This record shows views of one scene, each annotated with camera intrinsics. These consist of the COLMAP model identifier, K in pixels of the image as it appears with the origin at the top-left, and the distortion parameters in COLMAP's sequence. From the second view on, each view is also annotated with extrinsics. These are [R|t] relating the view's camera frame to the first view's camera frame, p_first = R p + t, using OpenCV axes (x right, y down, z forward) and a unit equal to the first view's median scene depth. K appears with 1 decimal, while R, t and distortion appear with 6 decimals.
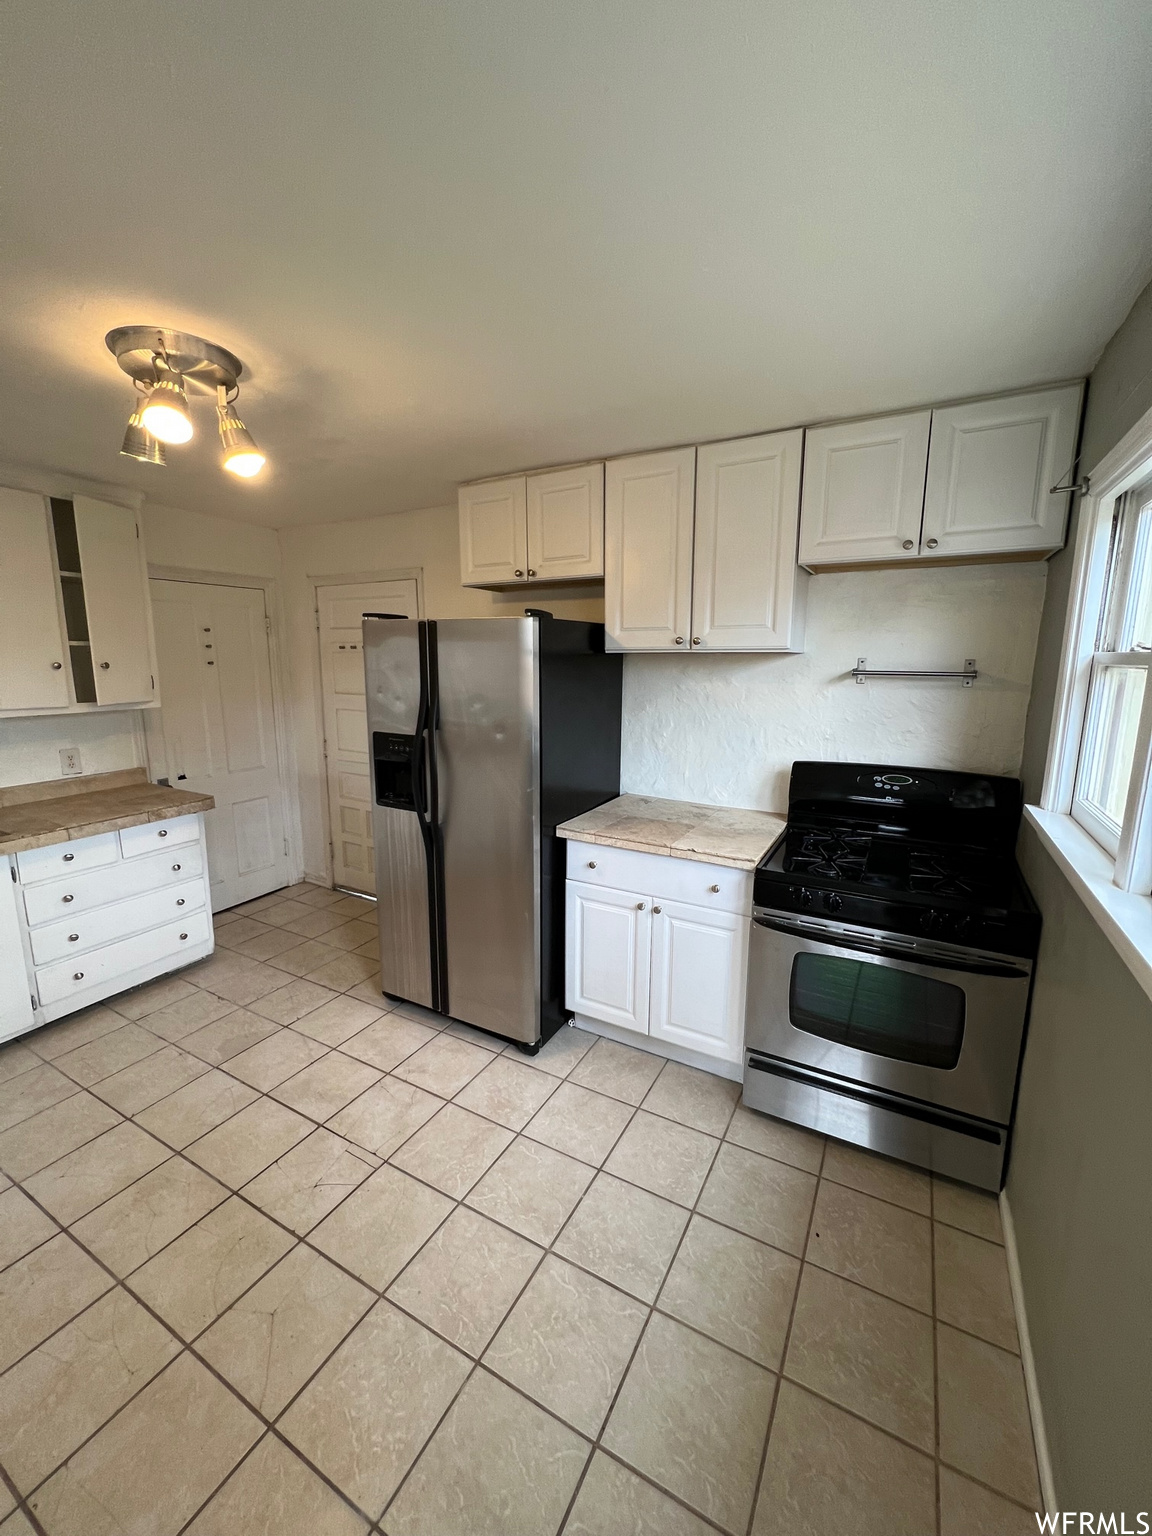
lens RADIAL K [[610.9, 0, 576.9], [0, 610.9, 764.6], [0, 0, 1]] dist [-0.001048, 0.000255]
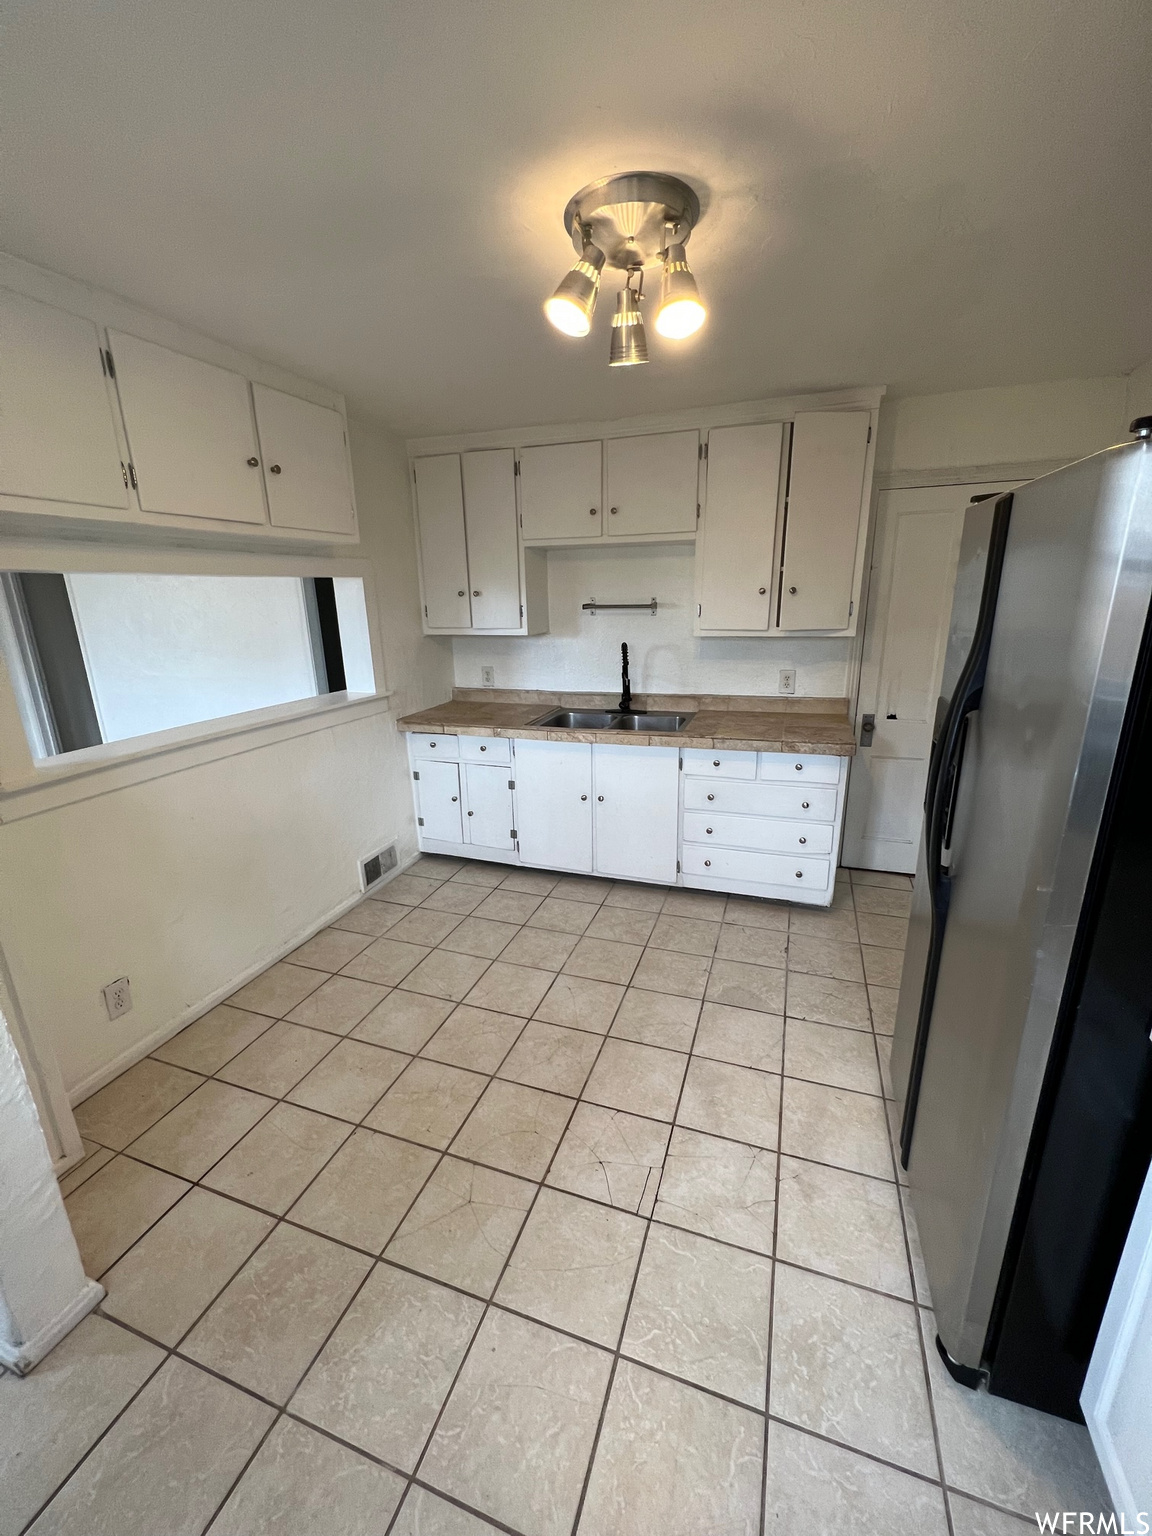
lens RADIAL K [[610.9, 0, 578.7], [0, 610.9, 765.7], [0, 0, 1]] dist [-0.001048, 0.000255]
pose [[0.164441, 0.262226, -0.950893, 0.214450], [-0.148799, 0.959578, 0.238889, -0.078906], [0.975099, 0.102209, 0.196813, 0.527544]]
